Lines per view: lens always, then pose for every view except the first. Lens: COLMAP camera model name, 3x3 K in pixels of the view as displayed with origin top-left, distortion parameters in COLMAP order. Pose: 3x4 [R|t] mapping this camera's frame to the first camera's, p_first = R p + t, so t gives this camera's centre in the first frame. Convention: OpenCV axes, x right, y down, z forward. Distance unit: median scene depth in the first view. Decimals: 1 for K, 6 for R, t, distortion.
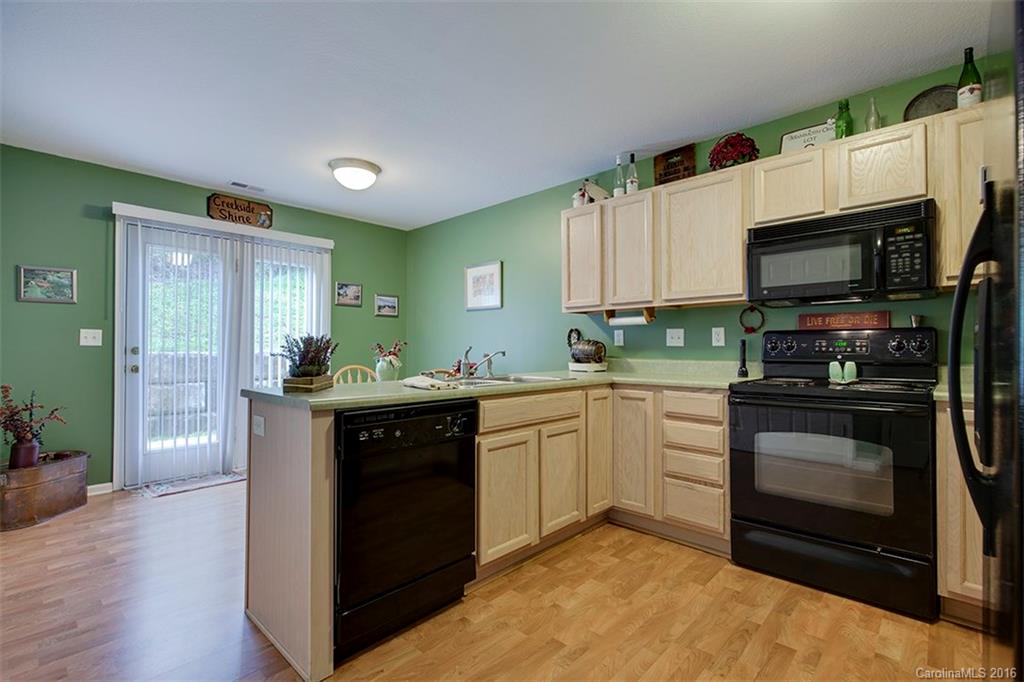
lens RADIAL K [[462.5, 0, 512.0], [0, 462.5, 341.0], [0, 0, 1]] dist [-0.000182, -0.000860]
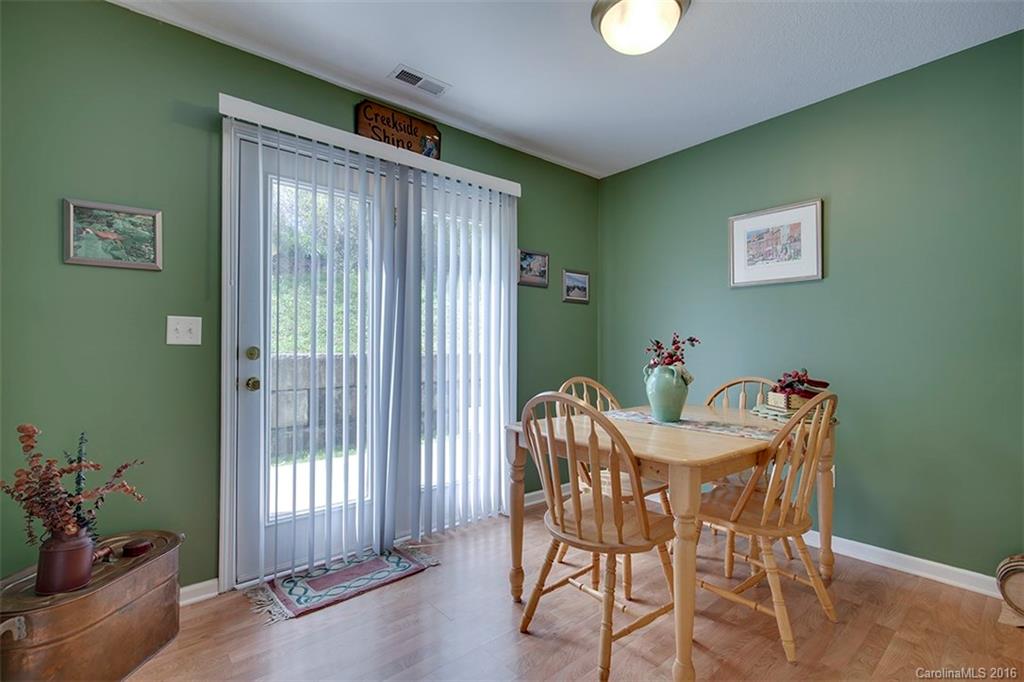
lens RADIAL K [[462.5, 0, 512.0], [0, 462.5, 341.0], [0, 0, 1]] dist [-0.000182, -0.000860]
pose [[0.993432, -0.002242, -0.114401, -0.426913], [0.002064, 0.999996, -0.001672, 0.007330], [0.114404, 0.001425, 0.993433, 0.460294]]
